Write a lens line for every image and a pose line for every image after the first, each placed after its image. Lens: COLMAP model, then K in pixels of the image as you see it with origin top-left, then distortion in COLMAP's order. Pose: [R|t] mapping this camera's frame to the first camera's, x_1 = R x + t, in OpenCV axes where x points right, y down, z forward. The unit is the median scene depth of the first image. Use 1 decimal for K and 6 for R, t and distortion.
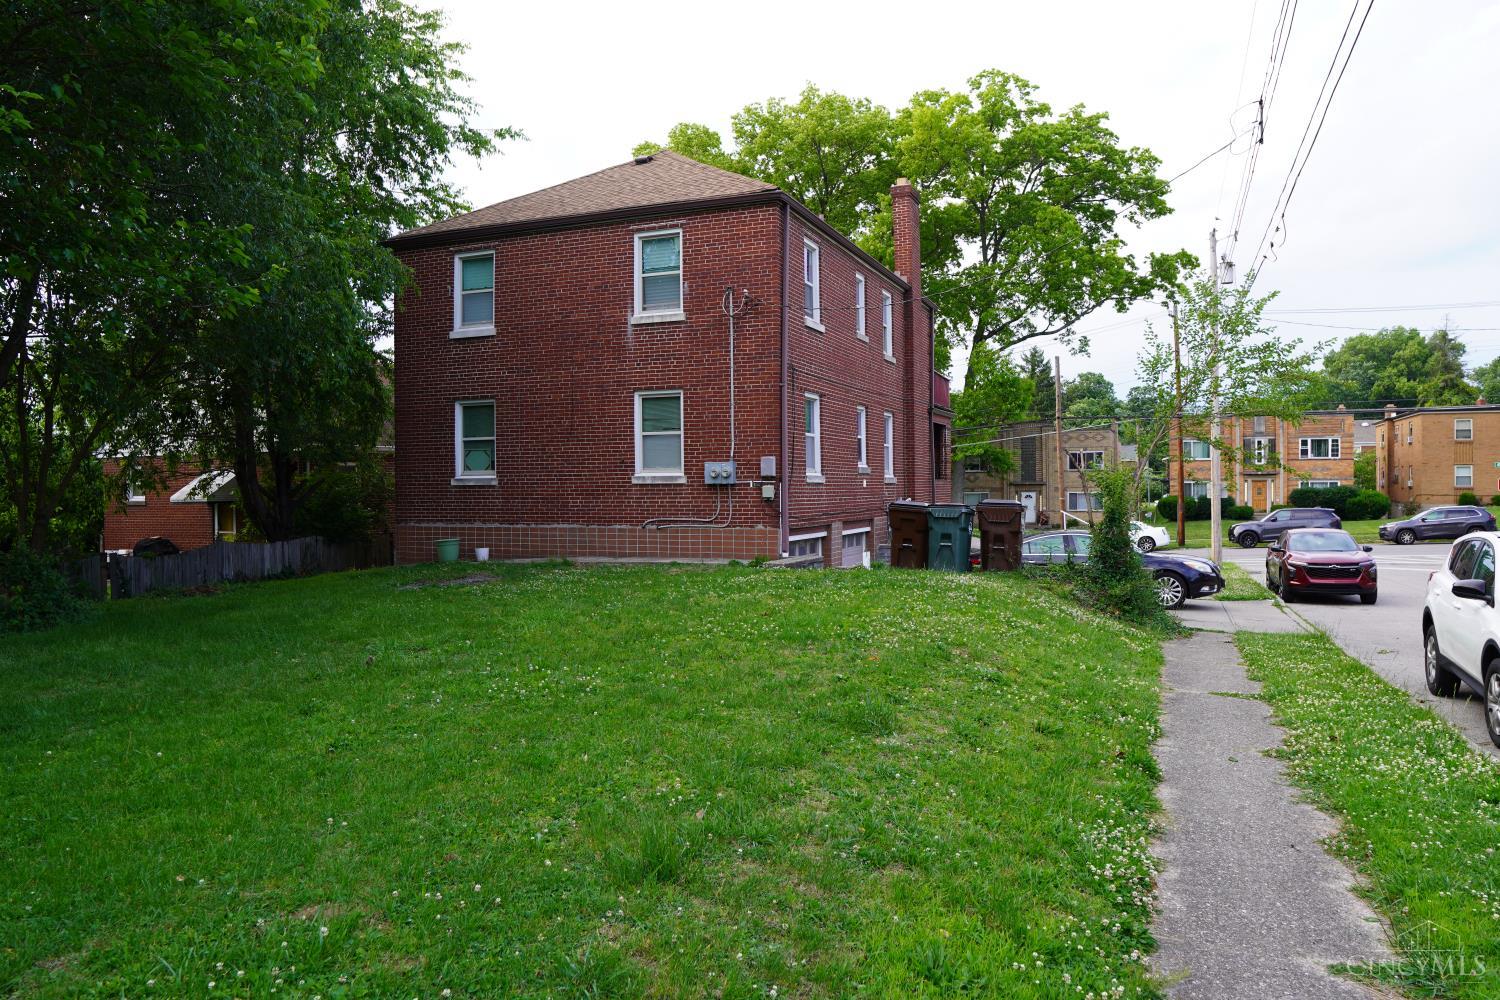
lens RADIAL K [[1047.7, 0, 749.6], [0, 1047.7, 491.6], [0, 0, 1]] dist [-0.077333, 0.018995]
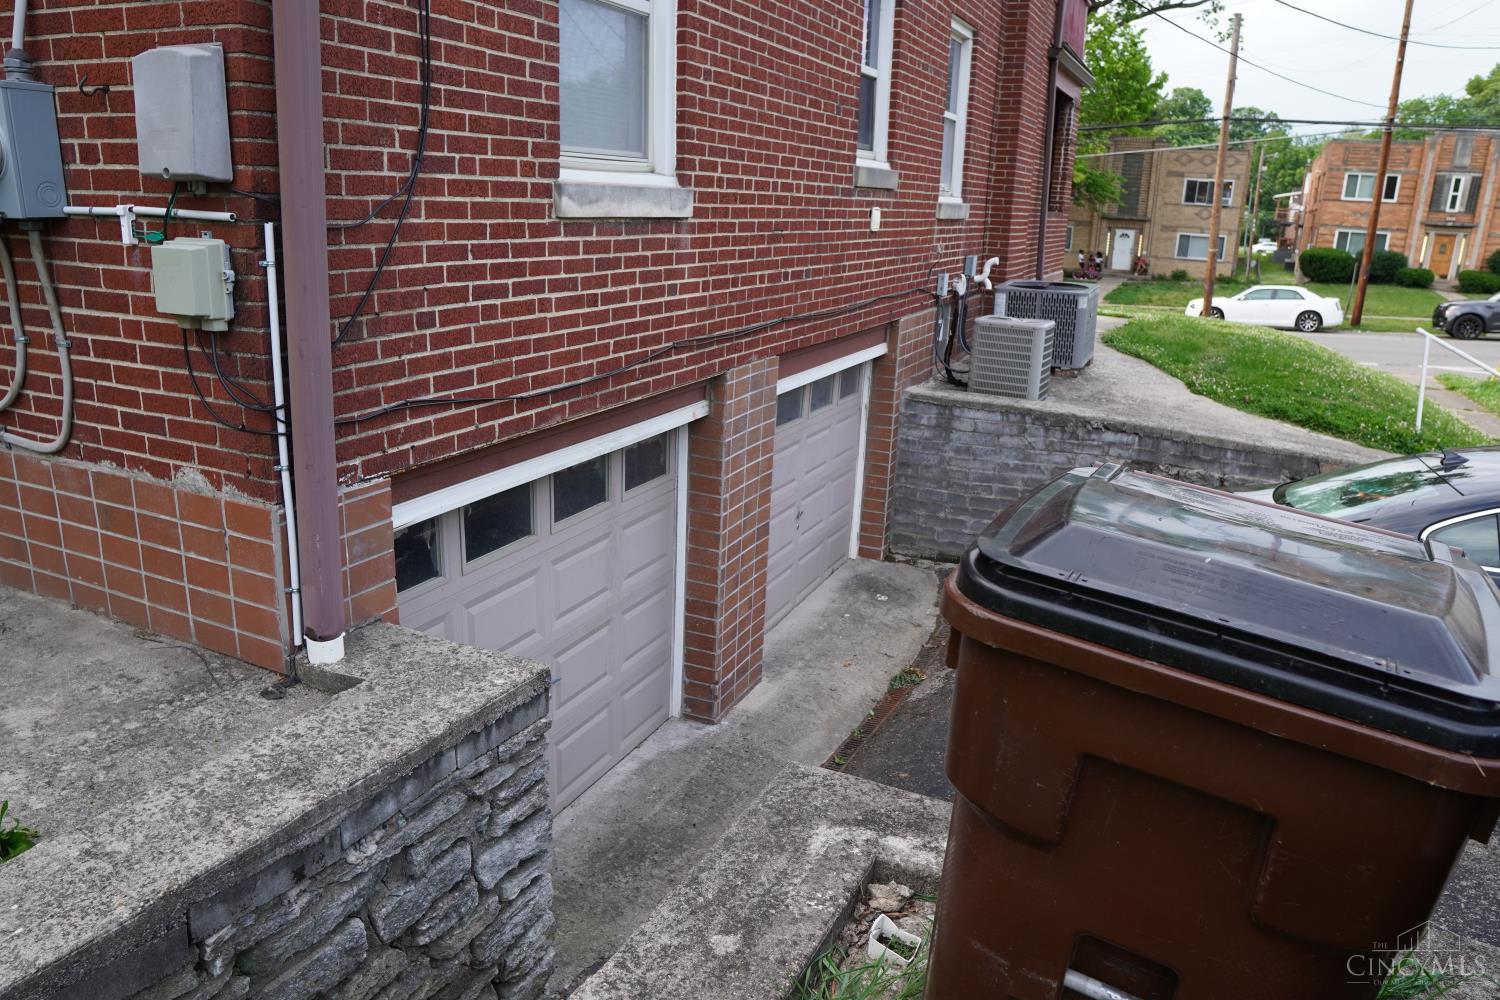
lens RADIAL K [[1047.7, 0, 746.2], [0, 1047.7, 497.2], [0, 0, 1]] dist [-0.077333, 0.018995]
pose [[0.997923, 0.054007, -0.035100, 0.095491], [-0.042551, 0.961860, 0.270214, -0.011882], [0.048355, -0.268159, 0.962160, 0.738575]]
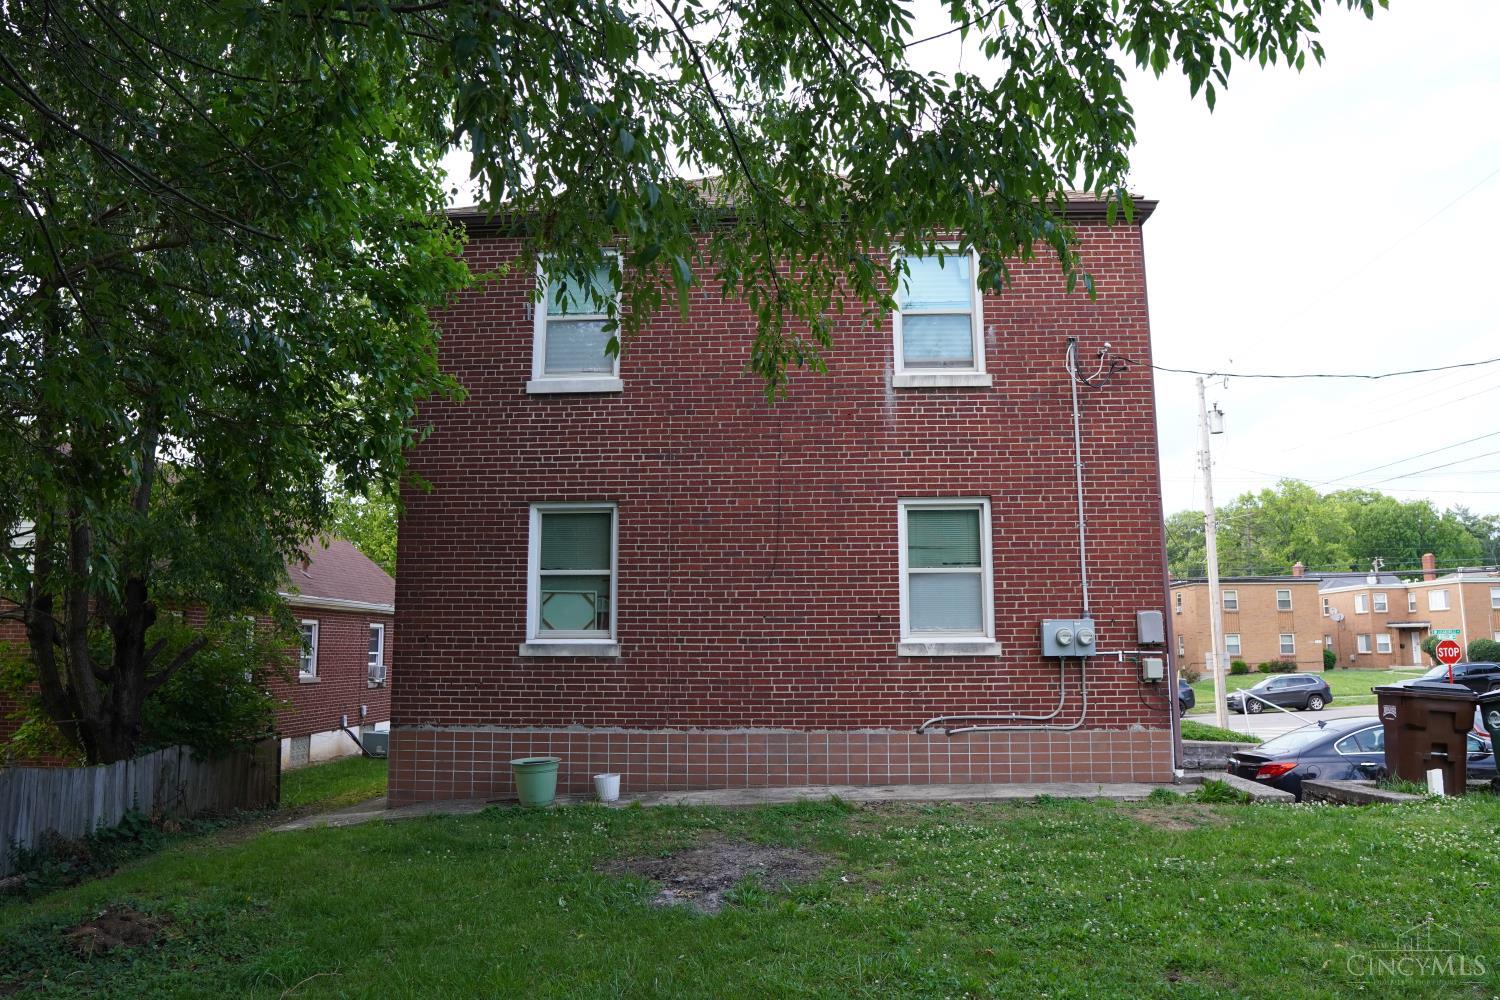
lens RADIAL K [[1047.7, 0, 752.6], [0, 1047.7, 496.4], [0, 0, 1]] dist [-0.077333, 0.018995]
pose [[0.944331, 0.053802, 0.324567, -0.352034], [-0.003440, 0.988098, -0.153785, -0.005102], [-0.328978, 0.144108, 0.933277, 0.438473]]
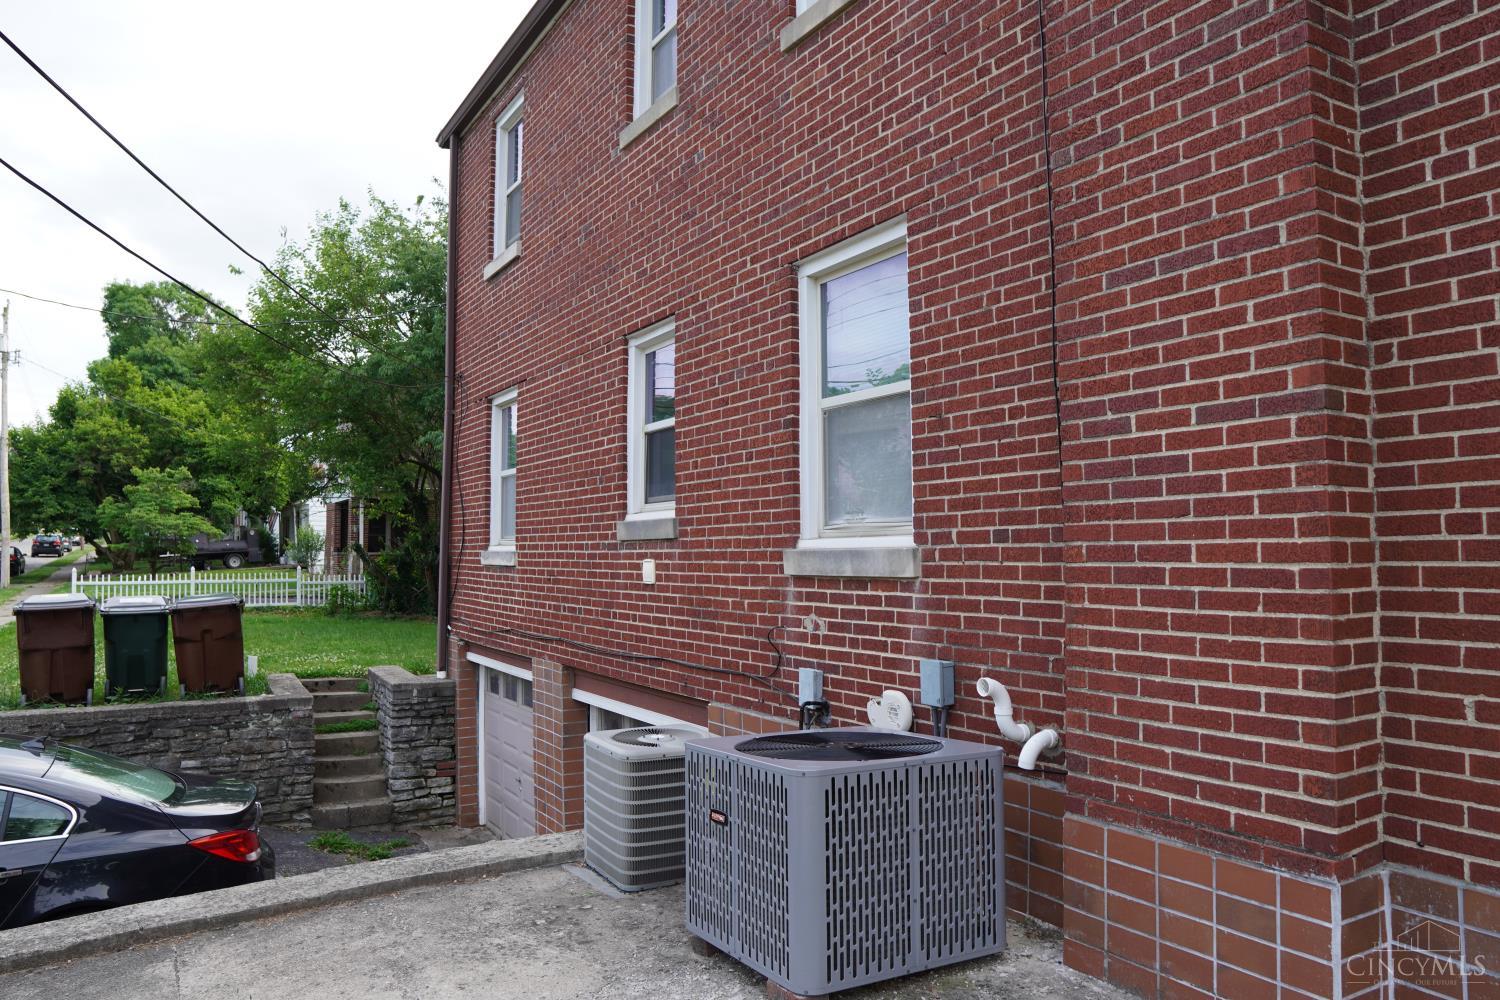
lens RADIAL K [[1047.7, 0, 749.7], [0, 1047.7, 497.7], [0, 0, 1]] dist [-0.077333, 0.018995]
pose [[-0.611265, -0.018549, -0.791209, 0.379048], [0.016766, 0.999197, -0.036378, -0.020307], [0.791248, -0.035502, -0.610463, 1.360046]]
